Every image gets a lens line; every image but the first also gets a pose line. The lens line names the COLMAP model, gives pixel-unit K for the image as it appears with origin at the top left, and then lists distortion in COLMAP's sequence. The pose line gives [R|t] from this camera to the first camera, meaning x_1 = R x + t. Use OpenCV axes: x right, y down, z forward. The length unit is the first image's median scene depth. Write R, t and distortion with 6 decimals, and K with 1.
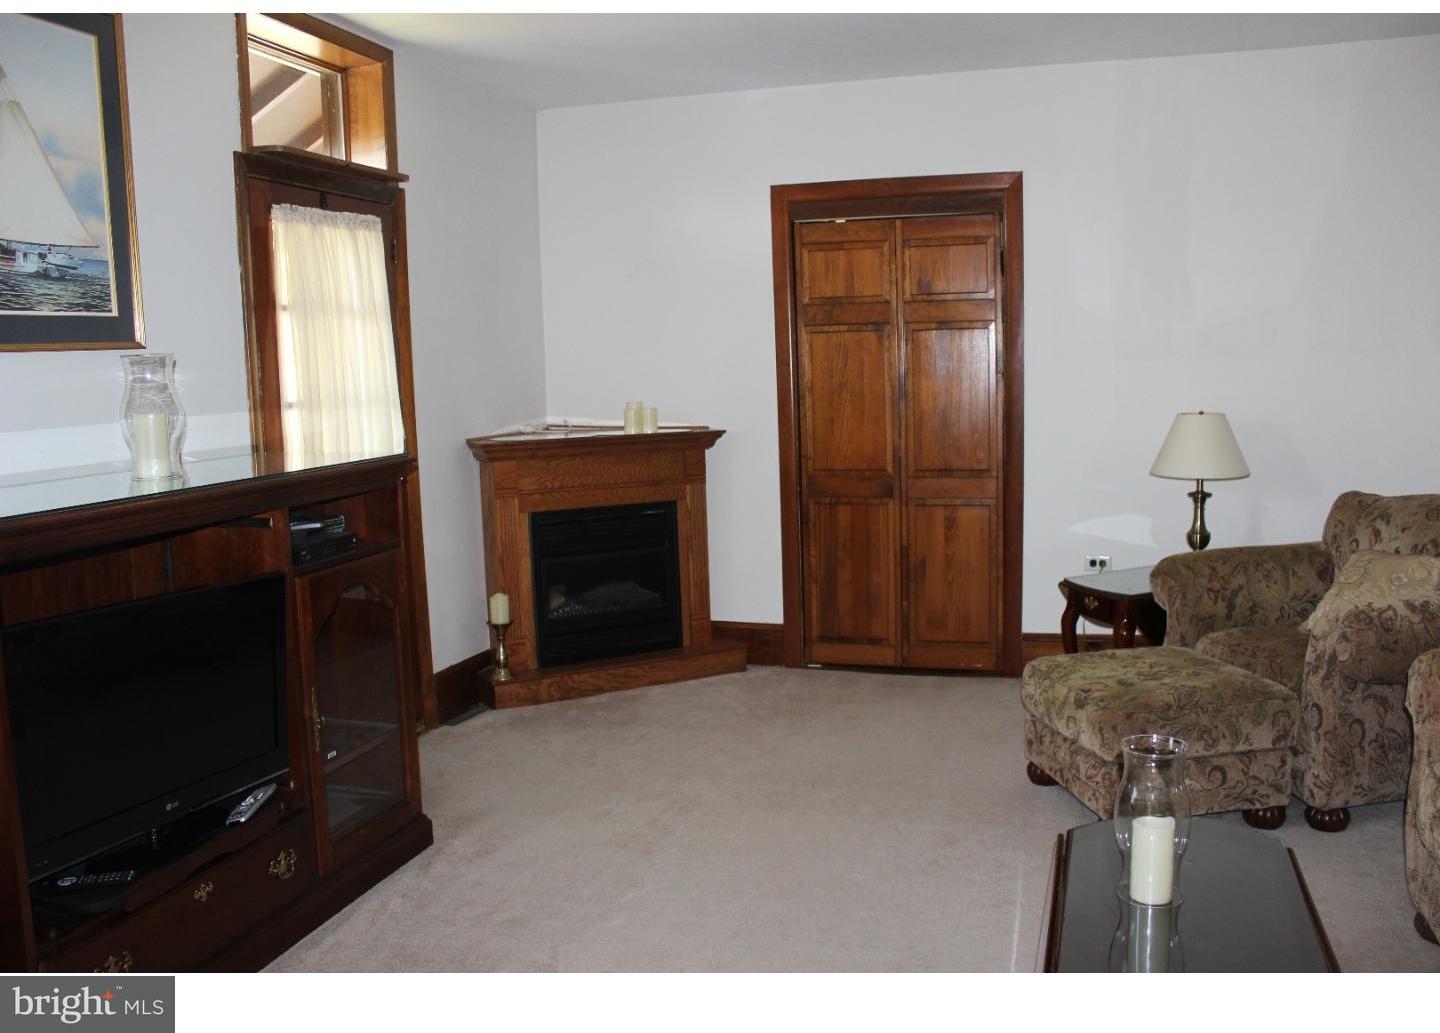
lens RADIAL K [[1199.9, 0, 745.2], [0, 1199.9, 509.2], [0, 0, 1]] dist [-0.172475, 0.176310]
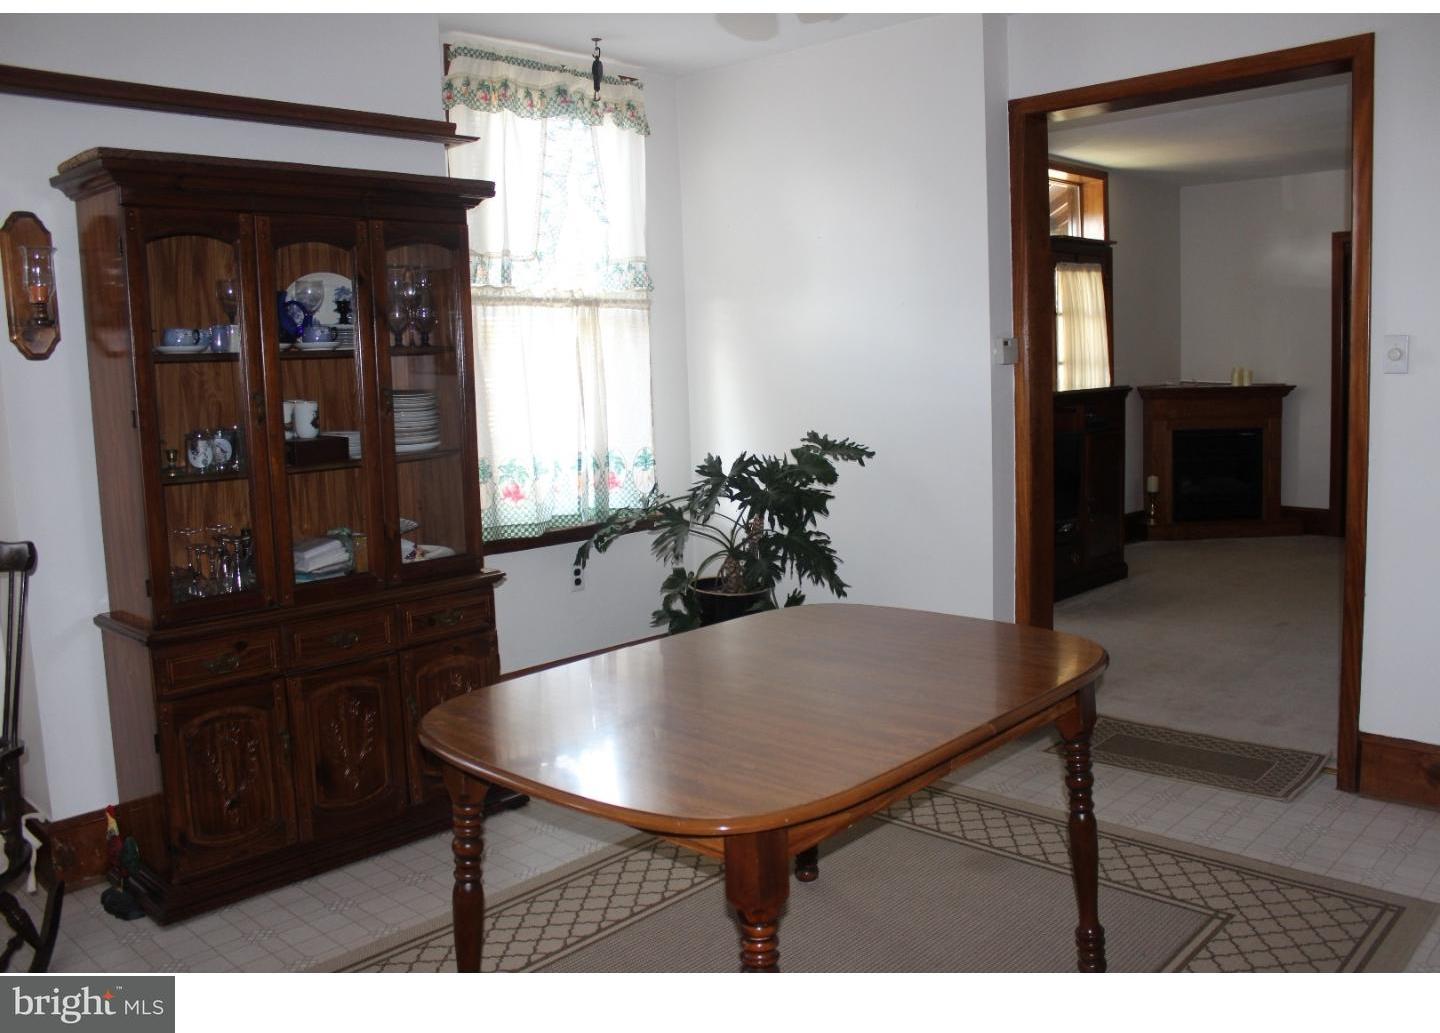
lens RADIAL K [[1199.9, 0, 745.2], [0, 1199.9, 509.2], [0, 0, 1]] dist [-0.172475, 0.176310]
pose [[0.889415, 0.048799, -0.454488, 0.047607], [-0.042338, 0.998806, 0.024388, 0.103082], [0.455135, -0.002449, 0.890419, -0.798489]]
